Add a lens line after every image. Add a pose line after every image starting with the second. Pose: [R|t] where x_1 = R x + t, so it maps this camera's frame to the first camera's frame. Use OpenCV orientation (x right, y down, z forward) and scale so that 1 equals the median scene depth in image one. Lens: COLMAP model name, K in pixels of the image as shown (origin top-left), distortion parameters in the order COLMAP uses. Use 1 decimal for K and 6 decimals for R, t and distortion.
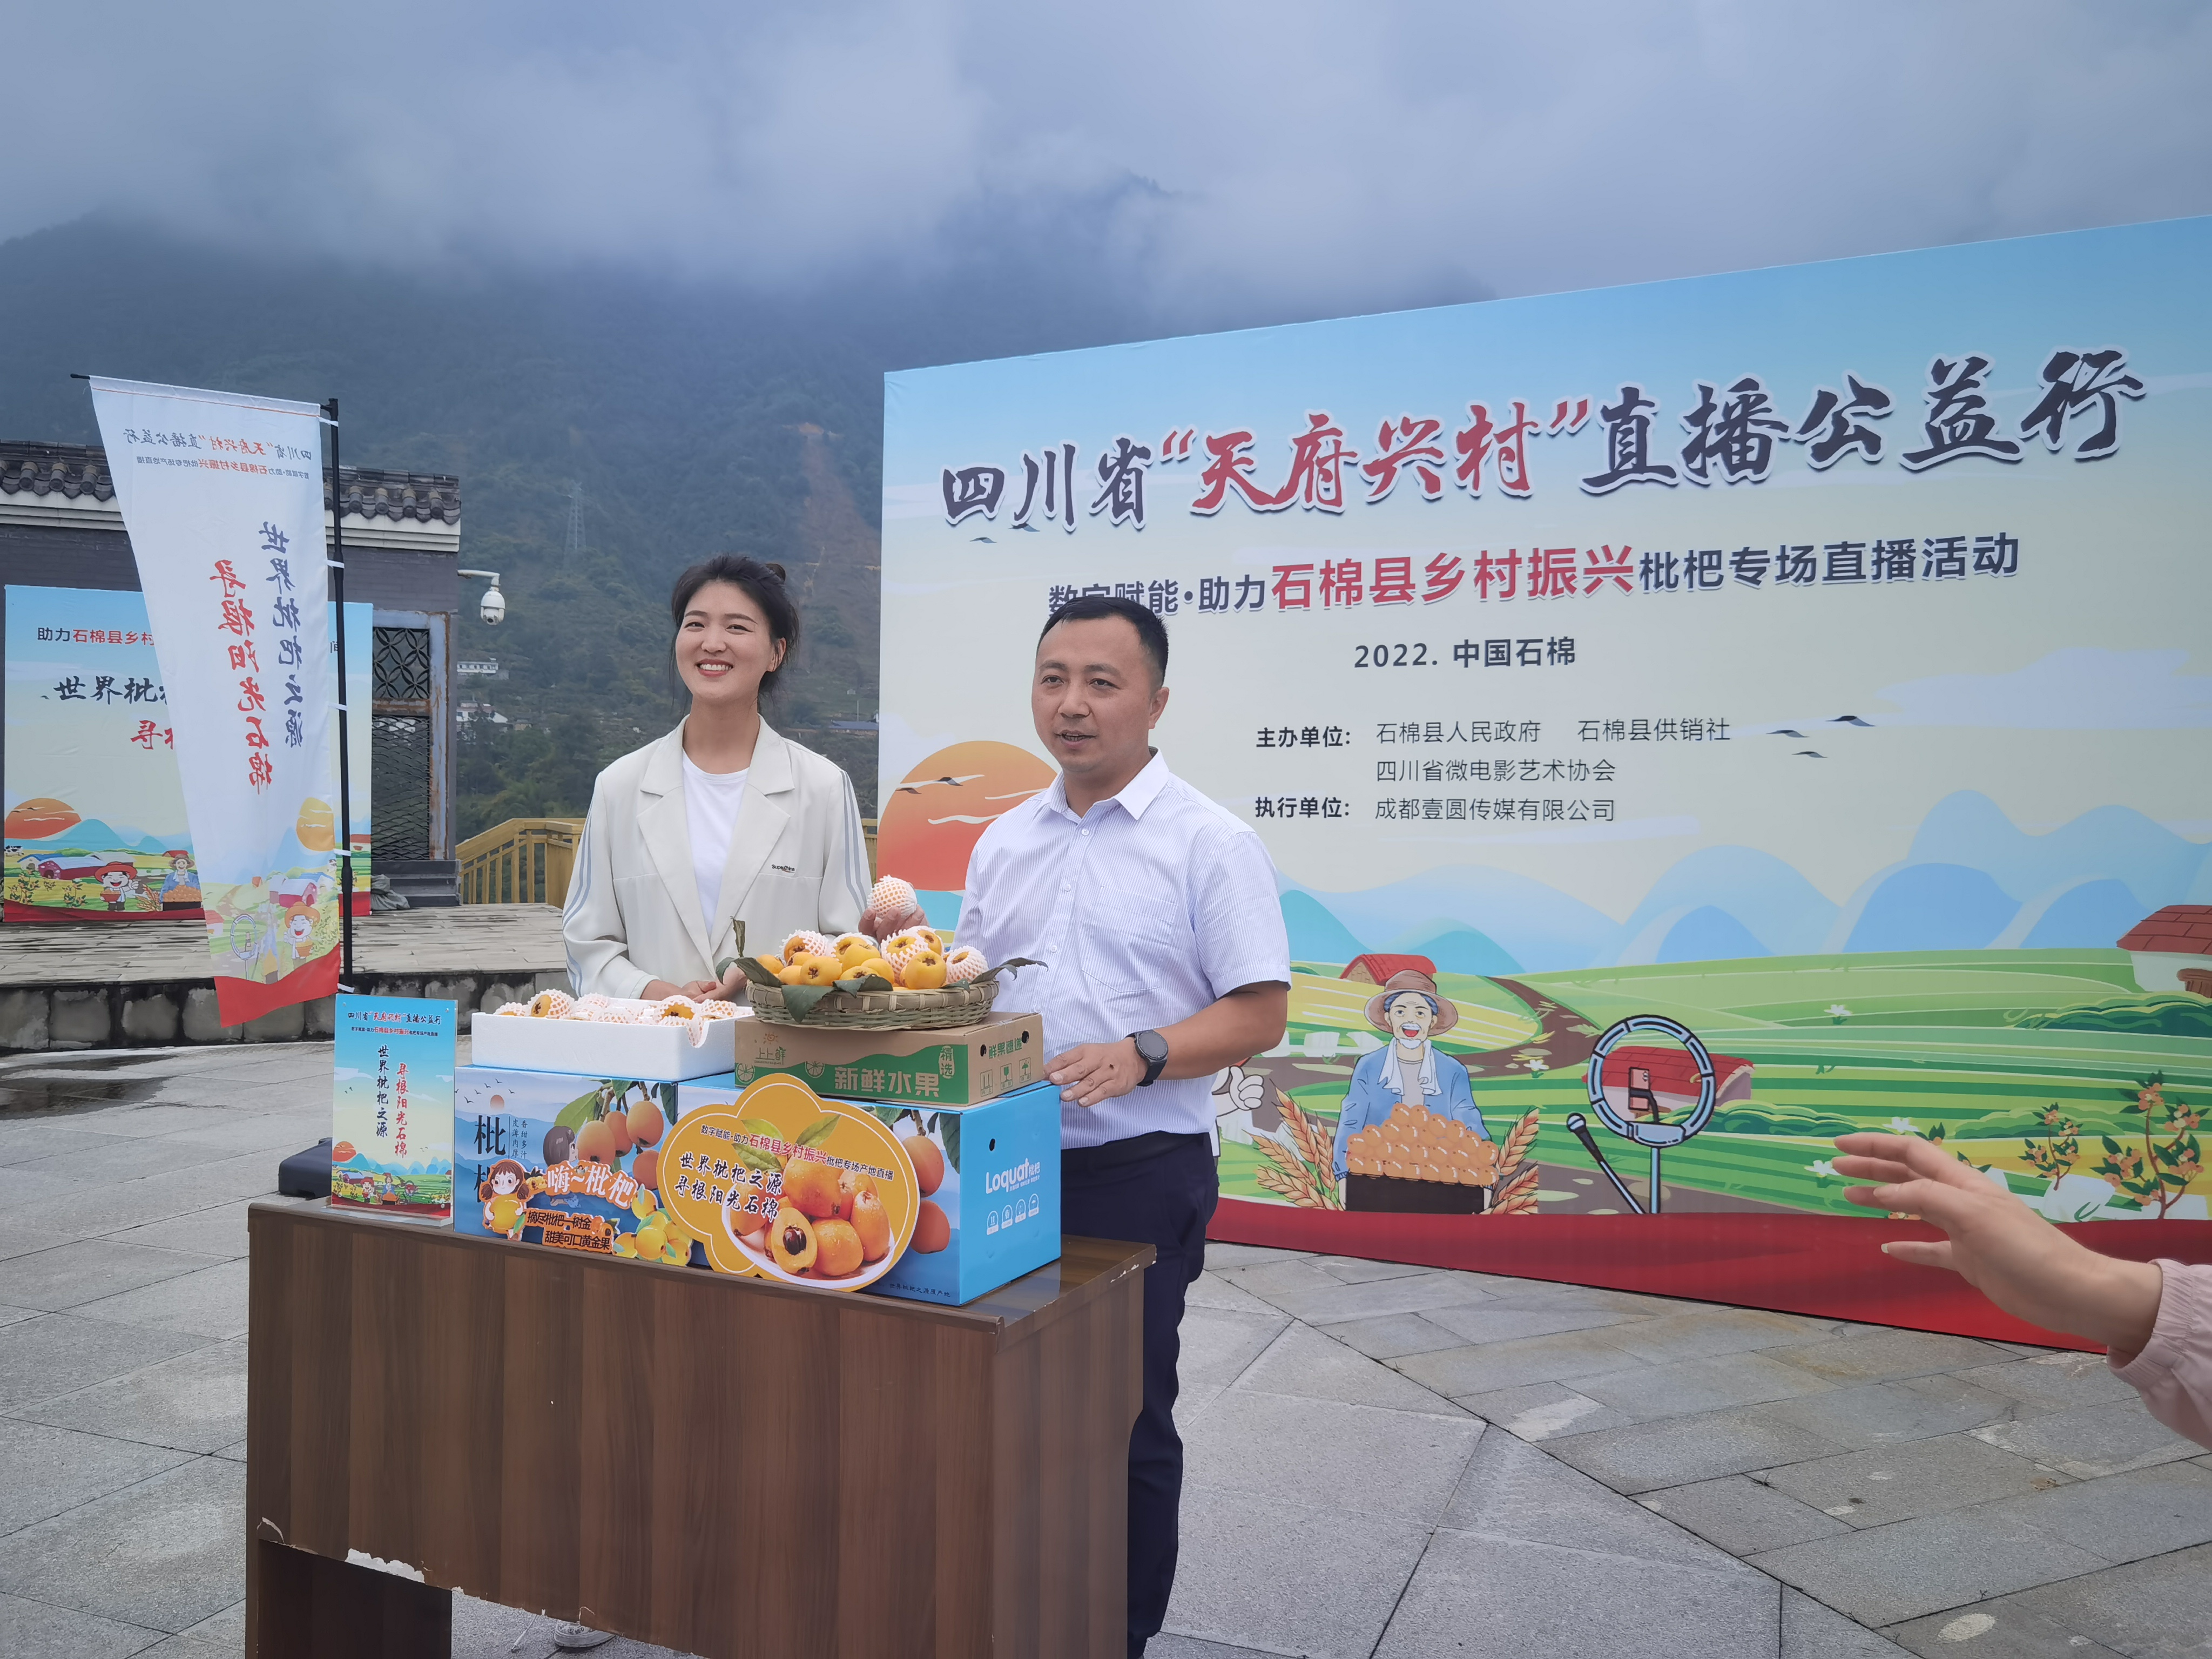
lens RADIAL K [[1792.8, 0, 1106.0], [0, 1792.8, 829.5], [0, 0, 1]] dist [-0.009535, 0.060308]
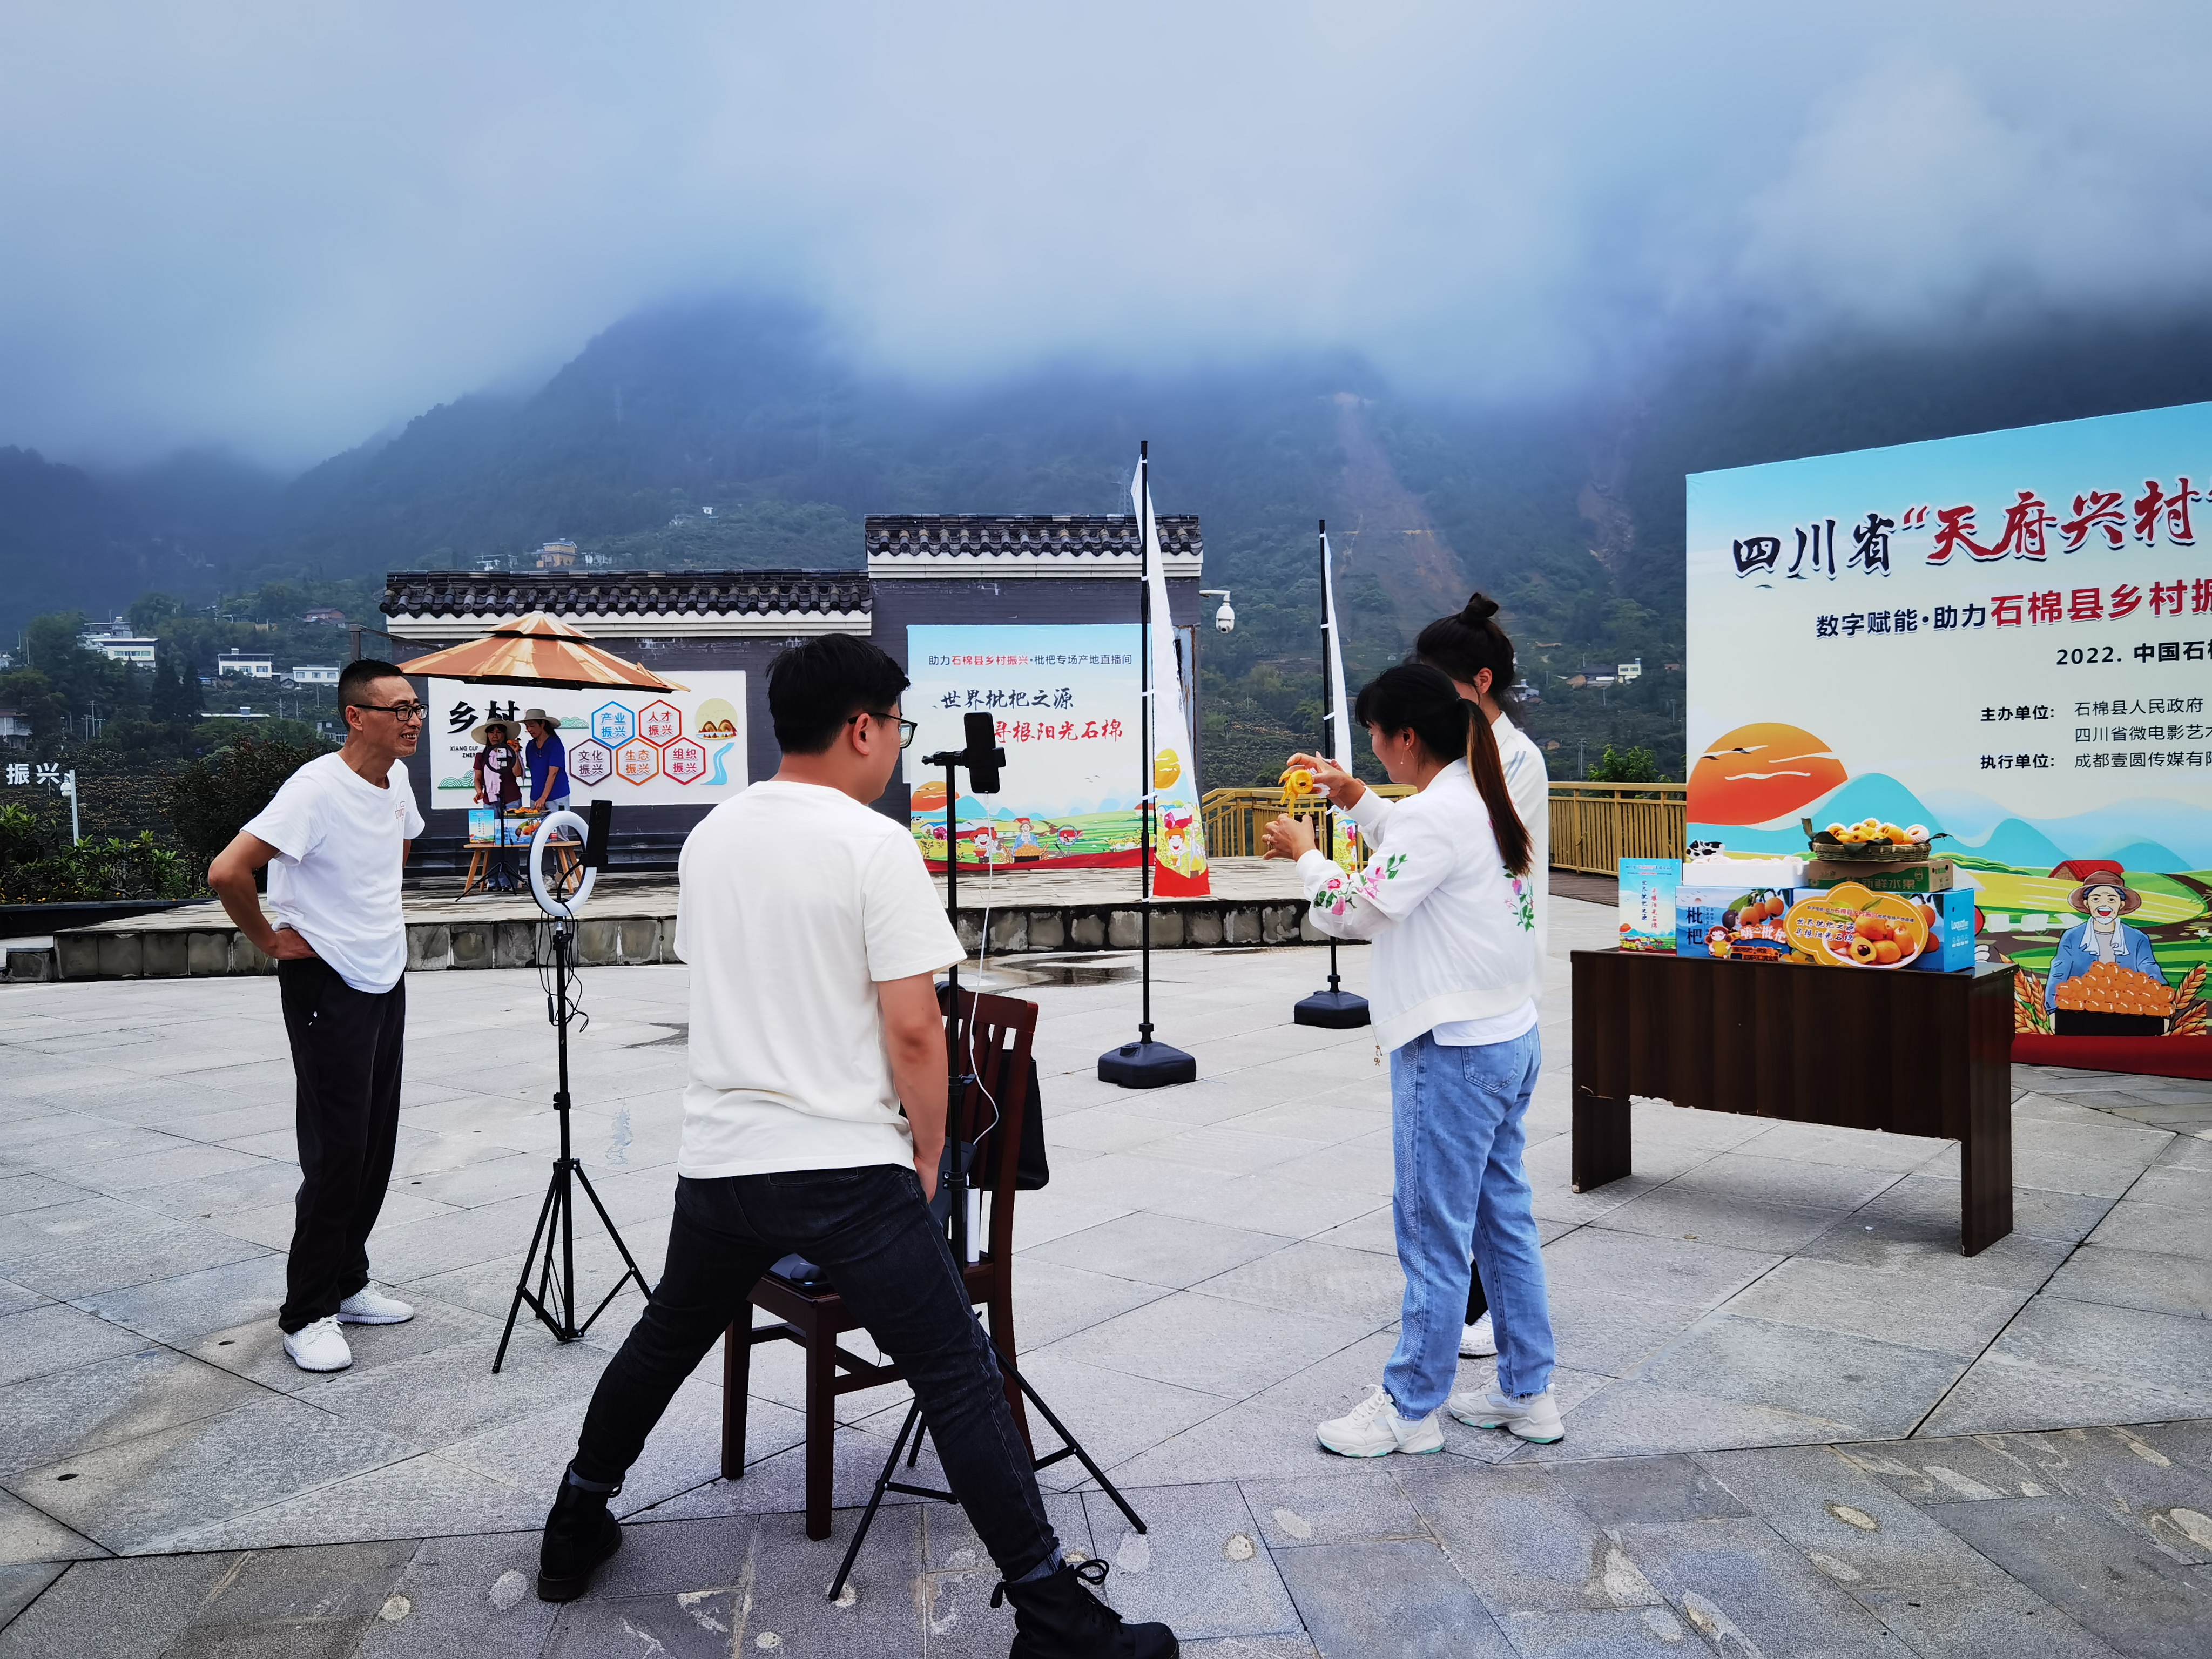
lens RADIAL K [[1786.1, 0, 1106.0], [0, 1786.1, 829.5], [0, 0, 1]] dist [0.068235, -0.075890]
pose [[0.956270, -0.018083, -0.291927, -0.177461], [0.023802, 0.999588, 0.016049, 0.001797], [0.291517, -0.022296, 0.956306, -0.653651]]
